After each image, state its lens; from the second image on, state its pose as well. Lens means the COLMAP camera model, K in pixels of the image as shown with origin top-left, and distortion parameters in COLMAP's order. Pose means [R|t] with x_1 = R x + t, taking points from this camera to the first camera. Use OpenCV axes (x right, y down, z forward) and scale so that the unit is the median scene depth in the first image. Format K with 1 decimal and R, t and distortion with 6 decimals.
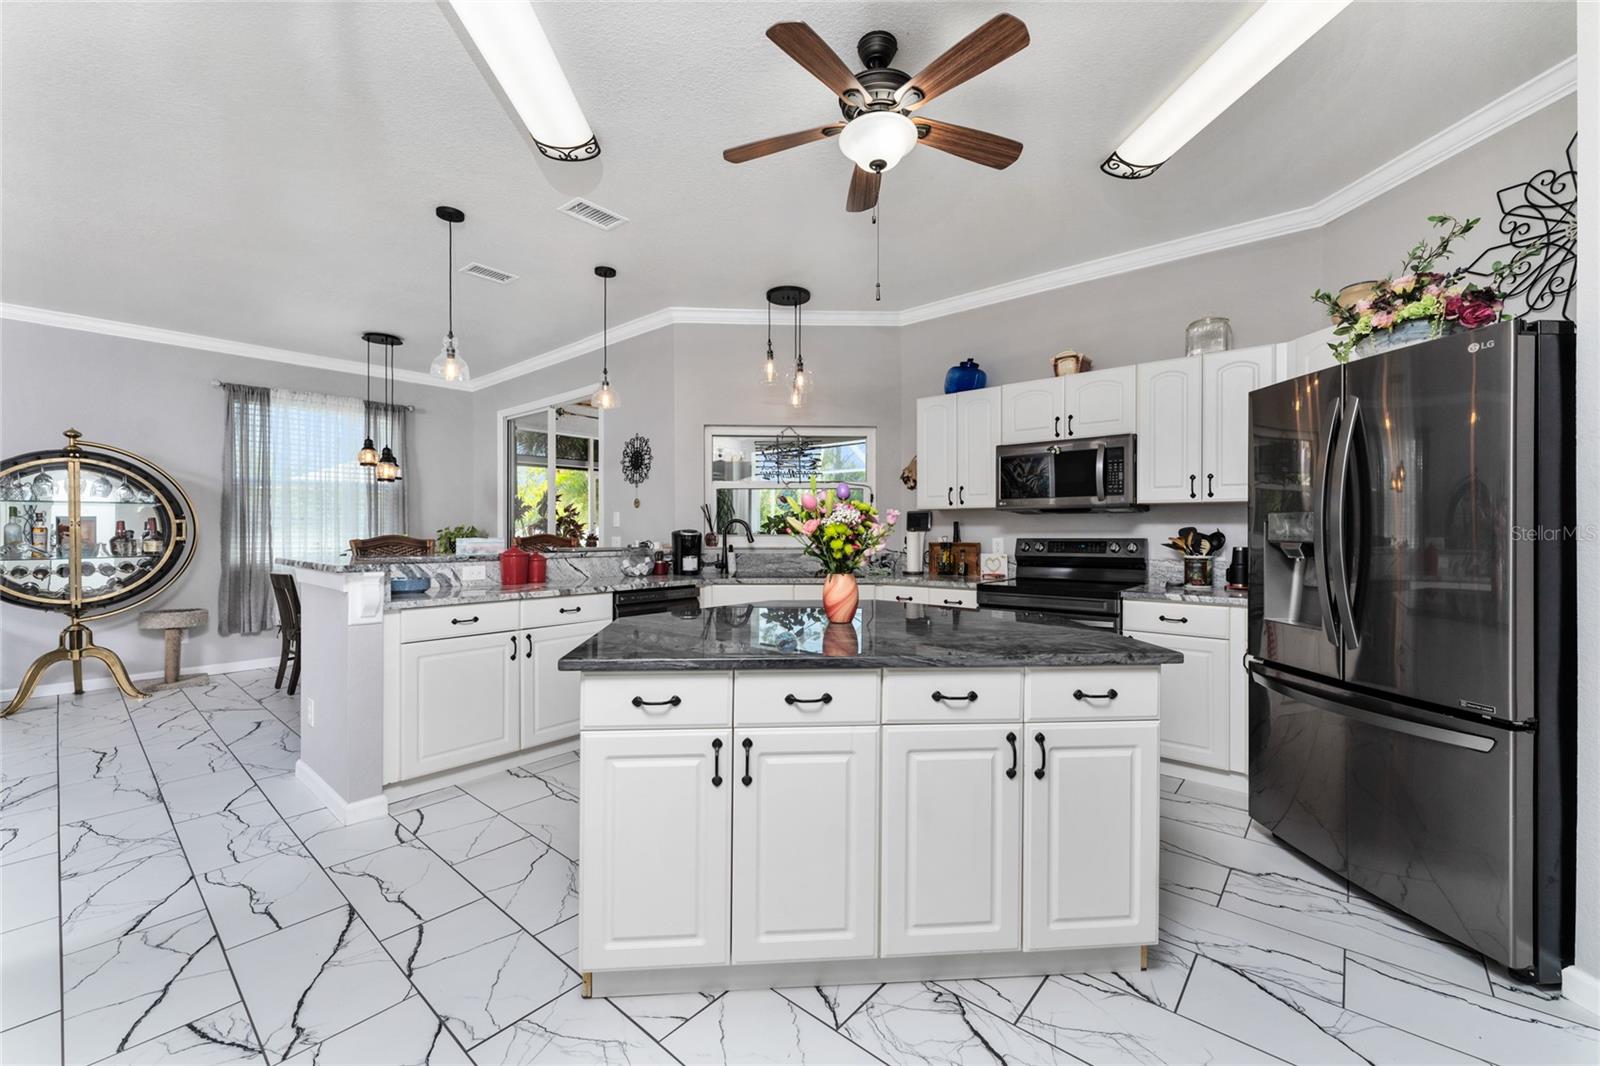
lens RADIAL K [[639.4, 0, 800.0], [0, 639.4, 534.5], [0, 0, 1]] dist [0.001366, -0.000350]
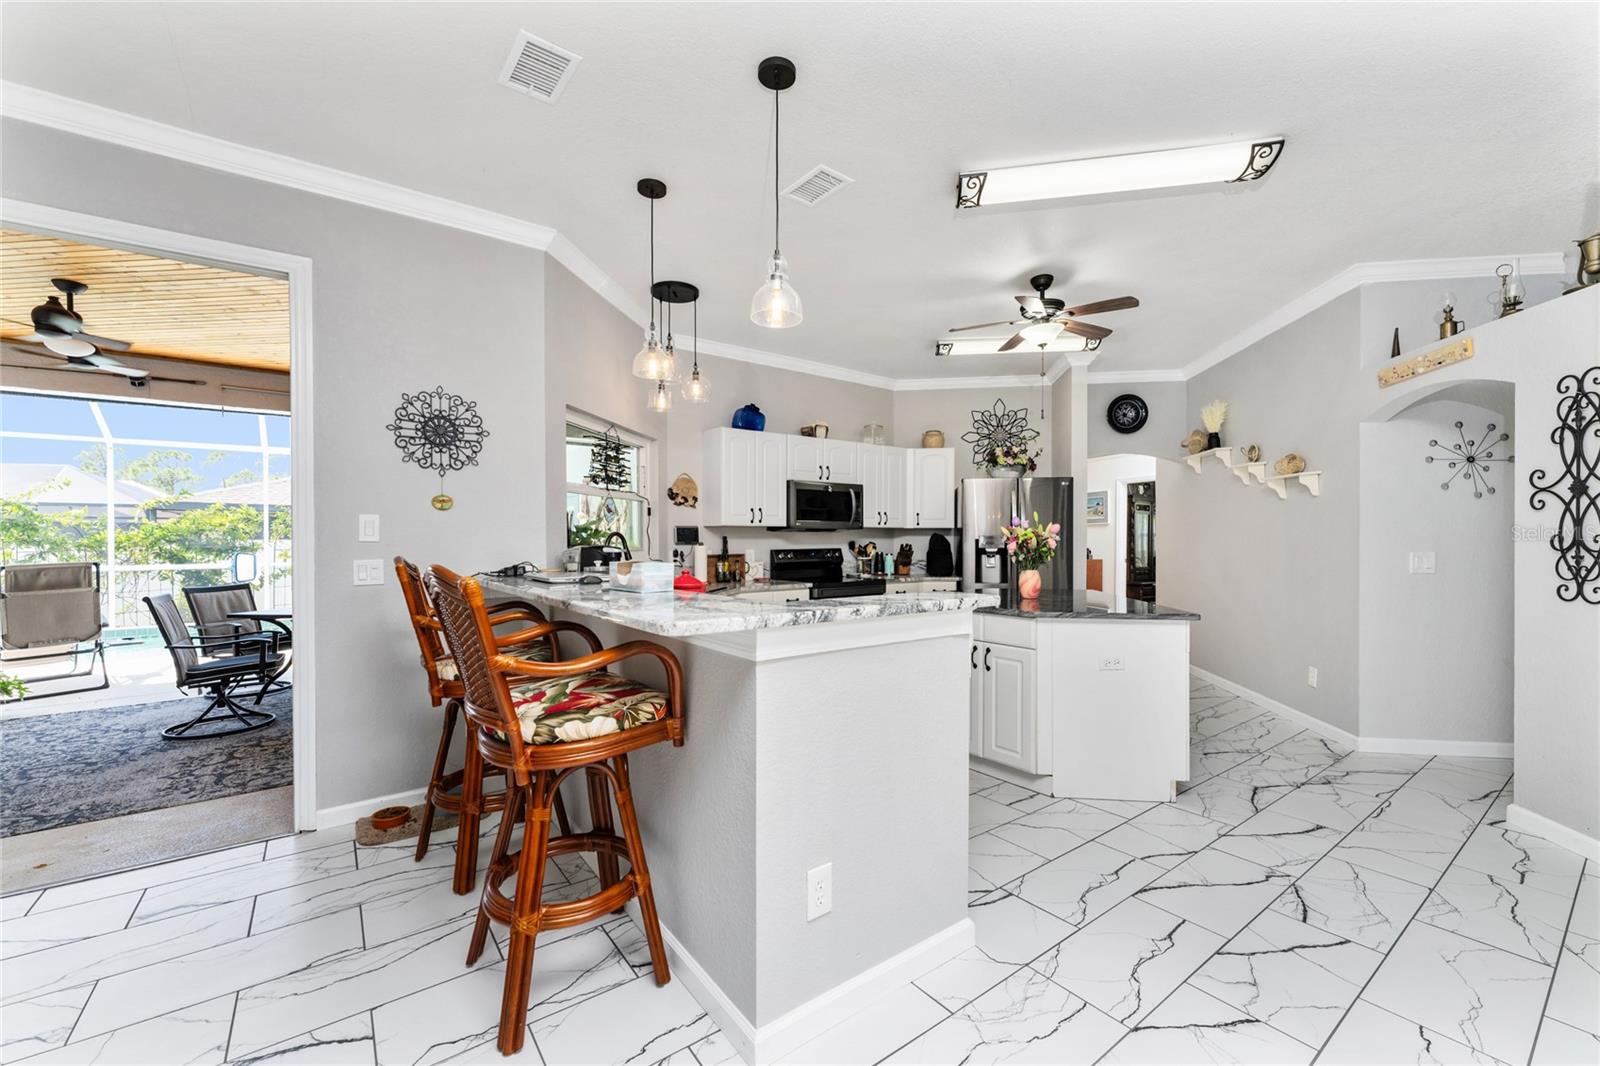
lens RADIAL K [[643.5, 0, 800.7], [0, 643.5, 544.7], [0, 0, 1]] dist [0.000776, 0.000104]
pose [[0.221757, -0.007749, 0.975071, -0.926095], [0.009081, 0.999941, 0.005881, -0.011096], [-0.975060, 0.007550, 0.221815, 0.640727]]
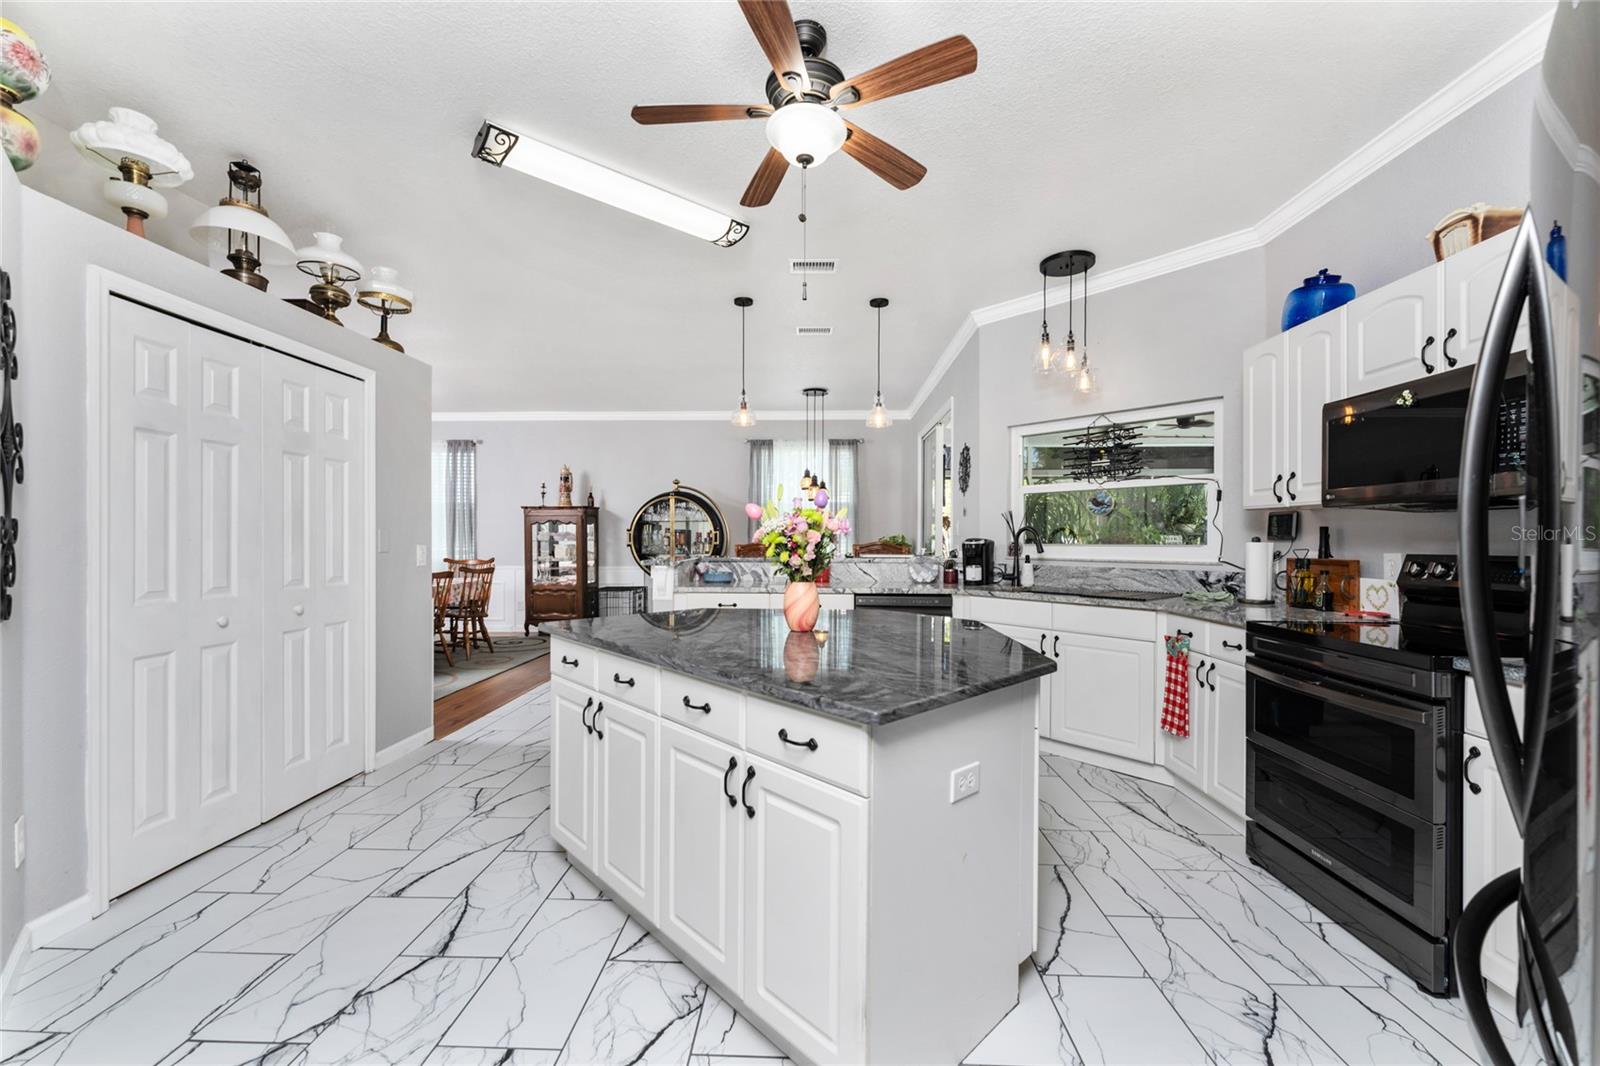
lens RADIAL K [[638.4, 0, 796.6], [0, 638.4, 542.7], [0, 0, 1]] dist [-0.001366, 0.000012]
pose [[0.624120, 0.007560, -0.781292, 0.439305], [-0.008488, 0.999960, 0.002896, -0.001263], [0.781283, 0.004824, 0.624159, 0.197297]]
